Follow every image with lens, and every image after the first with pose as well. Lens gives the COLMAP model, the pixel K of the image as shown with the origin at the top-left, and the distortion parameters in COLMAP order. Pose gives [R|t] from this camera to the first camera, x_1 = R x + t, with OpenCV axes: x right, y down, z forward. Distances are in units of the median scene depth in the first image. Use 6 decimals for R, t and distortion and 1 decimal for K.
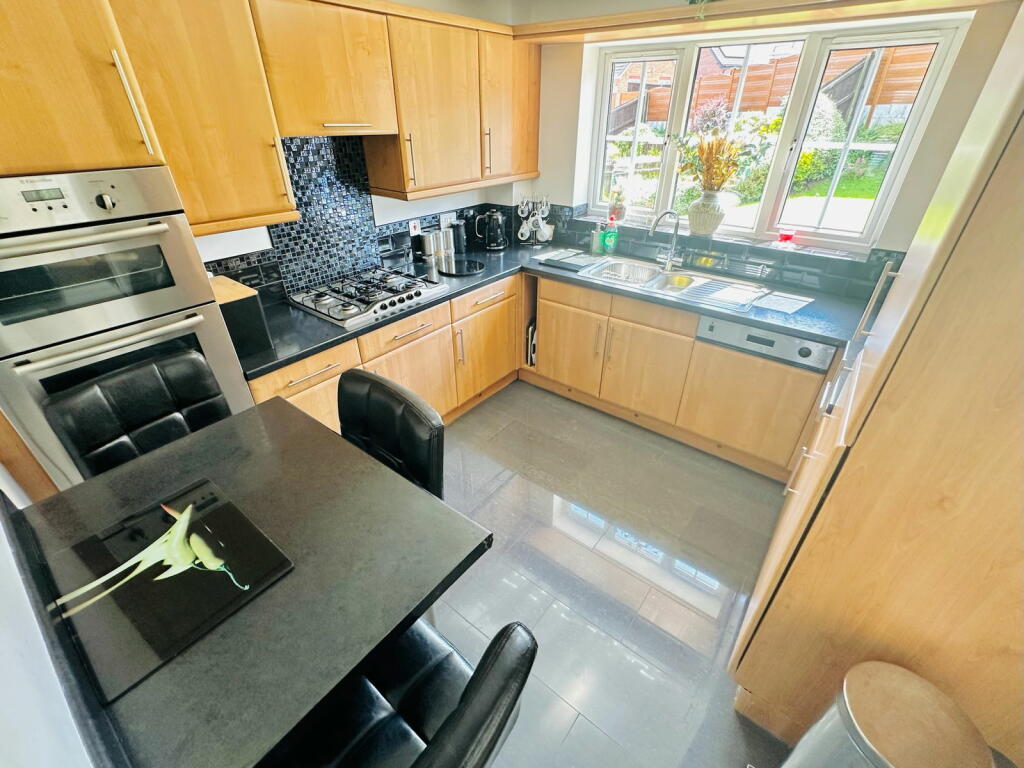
lens RADIAL K [[440.2, 0, 512.0], [0, 440.2, 384.0], [0, 0, 1]] dist [0.000212, 0.000090]
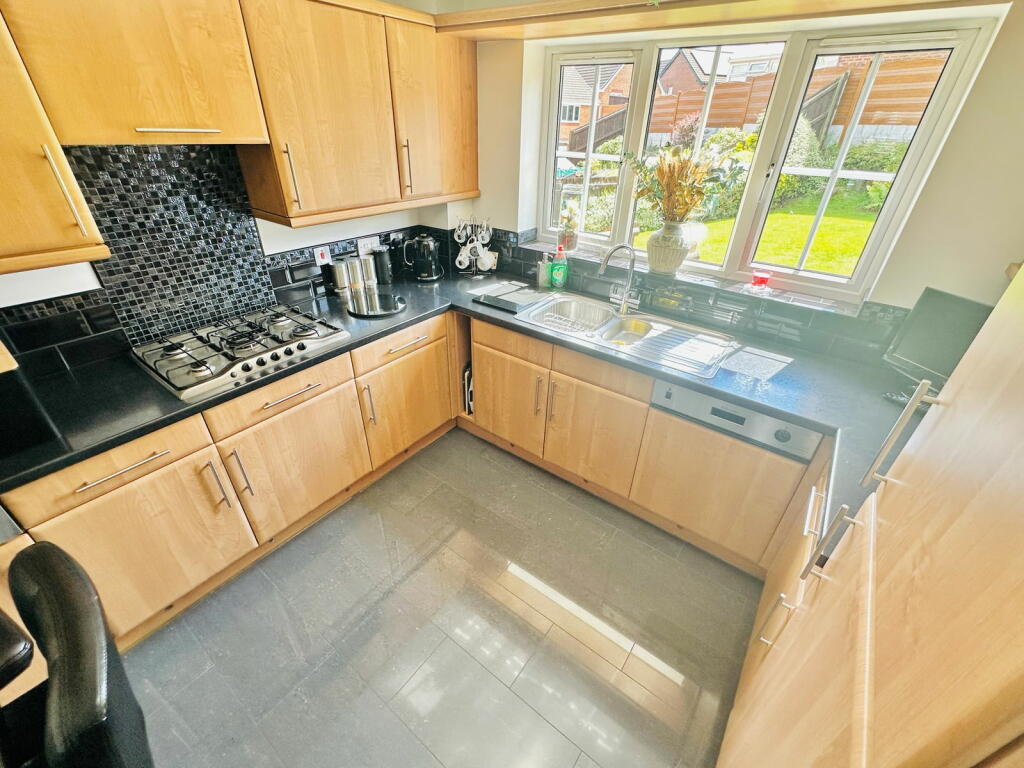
lens RADIAL K [[425.8, 0, 512.0], [0, 425.8, 384.0], [0, 0, 1]] dist [-0.000576, -0.000168]
pose [[0.999464, 0.010620, 0.030971, 0.120830], [-0.010591, 0.999943, -0.001106, -0.121983], [-0.030981, 0.000777, 0.999520, 0.195637]]
